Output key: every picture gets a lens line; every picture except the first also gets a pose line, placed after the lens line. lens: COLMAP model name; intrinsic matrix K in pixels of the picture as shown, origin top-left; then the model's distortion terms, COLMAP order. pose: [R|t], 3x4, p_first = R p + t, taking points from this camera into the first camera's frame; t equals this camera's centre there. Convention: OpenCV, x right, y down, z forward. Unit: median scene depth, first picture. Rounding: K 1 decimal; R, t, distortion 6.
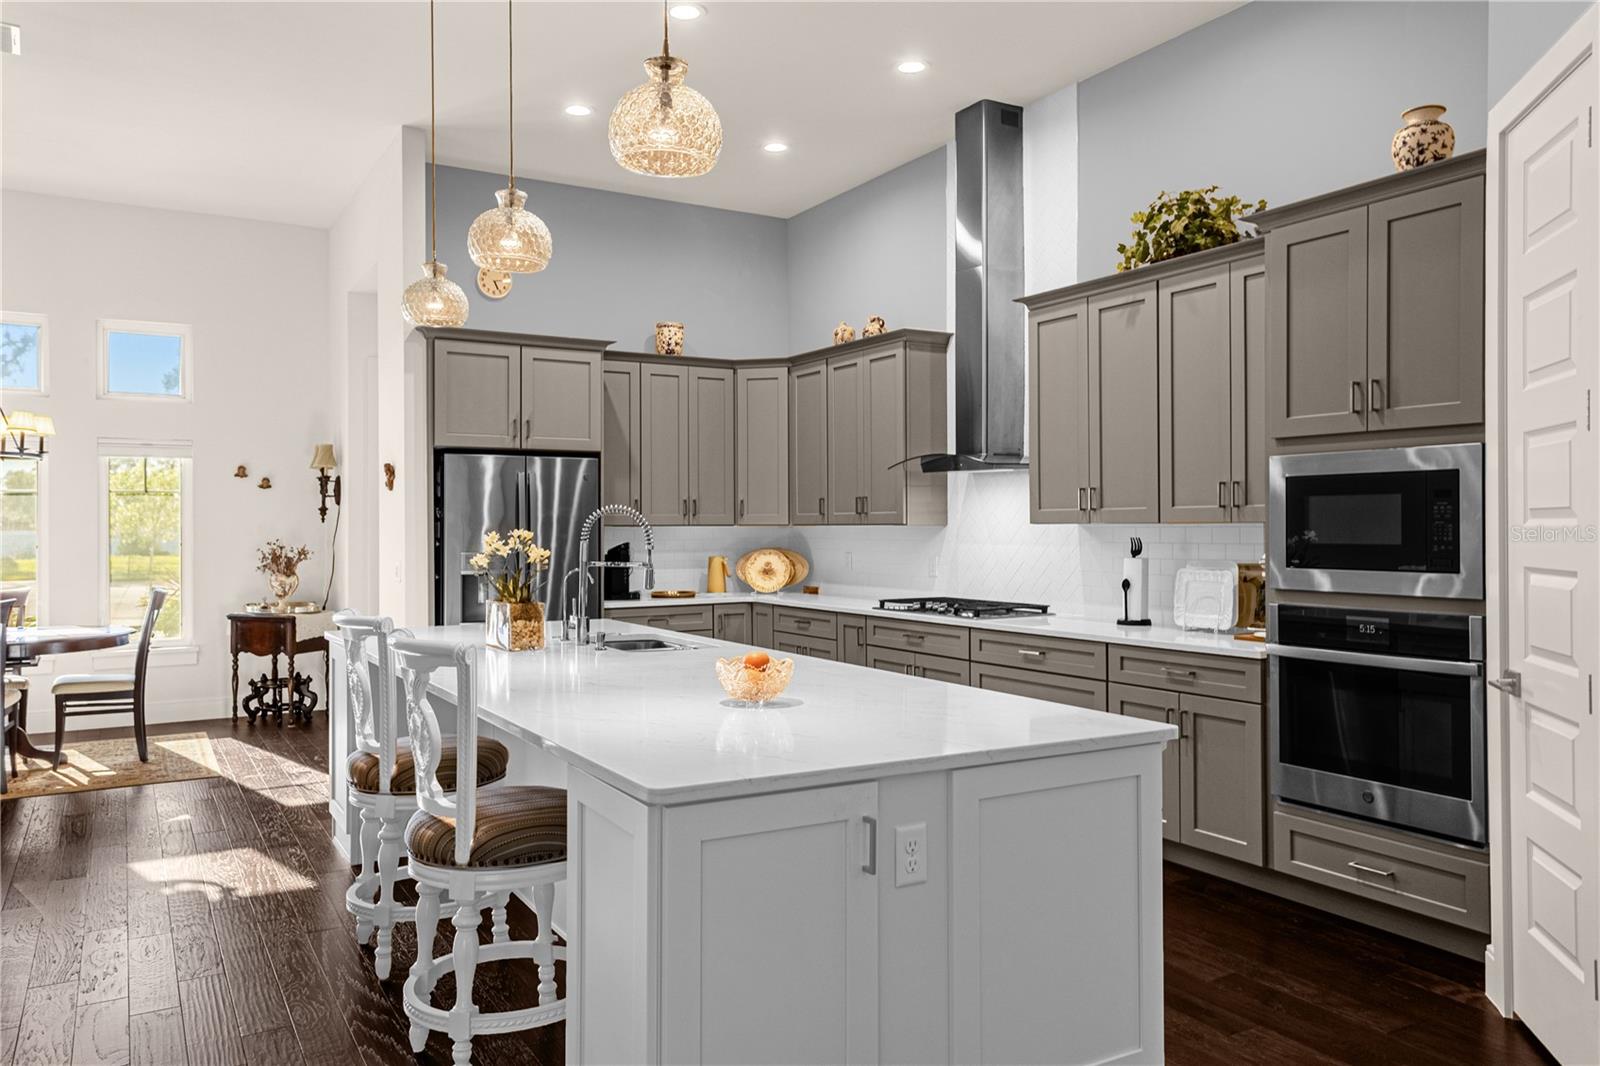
lens RADIAL K [[1172.7, 0, 800.0], [0, 1172.7, 533.0], [0, 0, 1]] dist [0.029532, -0.003876]
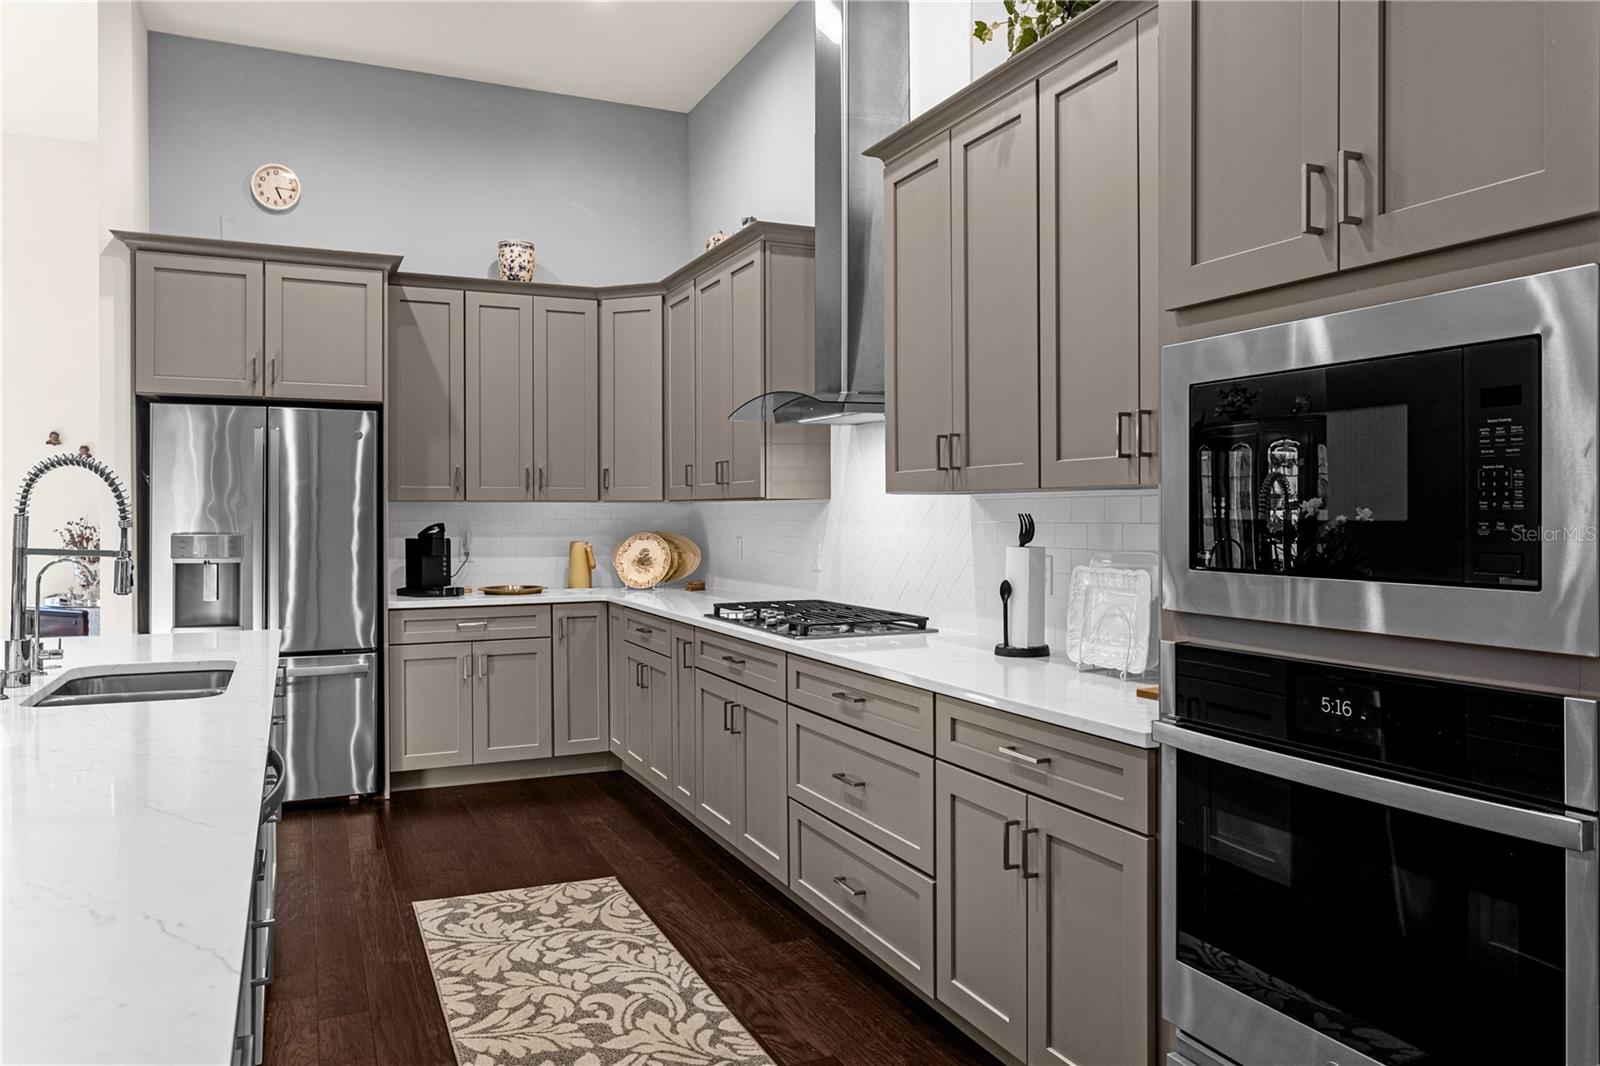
lens RADIAL K [[1140.7, 0, 797.7], [0, 1140.7, 524.1], [0, 0, 1]] dist [0.002387, 0.004371]
pose [[0.994038, 0.002590, -0.109000, 0.185108], [-0.002059, 0.999985, 0.004981, 0.005298], [0.109011, -0.004727, 0.994029, 0.311000]]
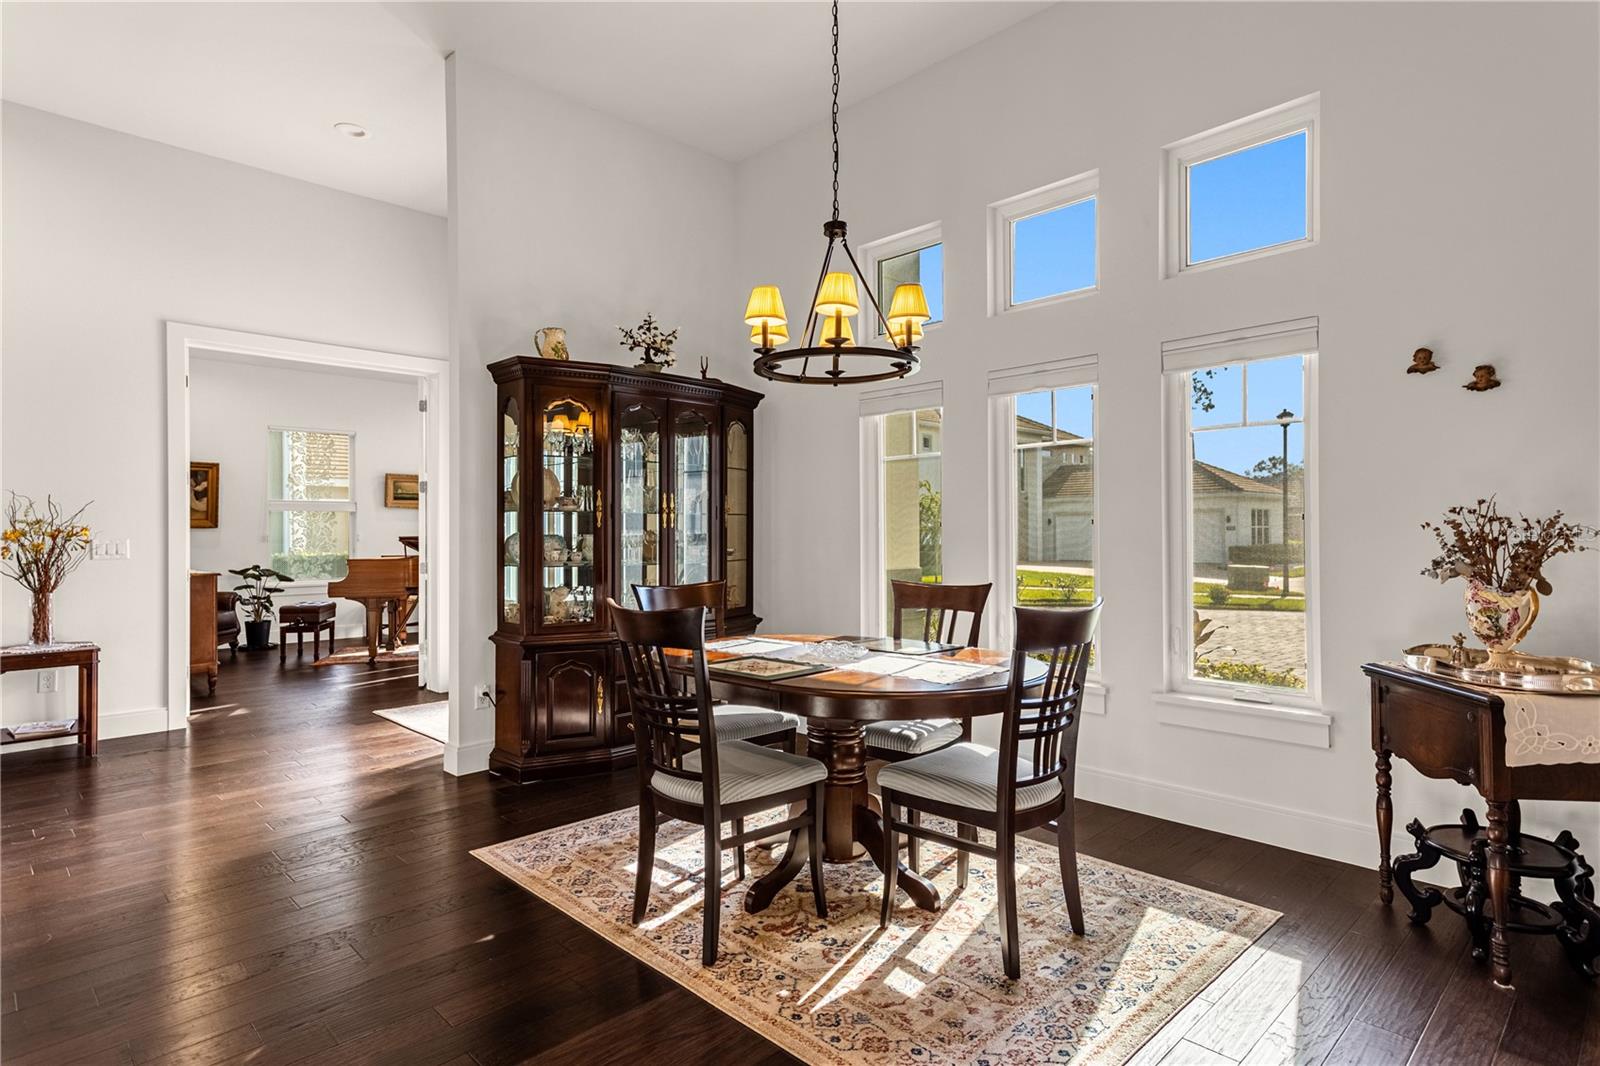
lens RADIAL K [[842.8, 0, 767.5], [0, 842.8, 532.6], [0, 0, 1]] dist [0.003645, 0.001031]
pose [[0.227125, -0.000718, -0.973865, -0.262327], [-0.001116, 0.999999, -0.000998, 0.021434], [0.973865, 0.001314, 0.227124, 0.854157]]
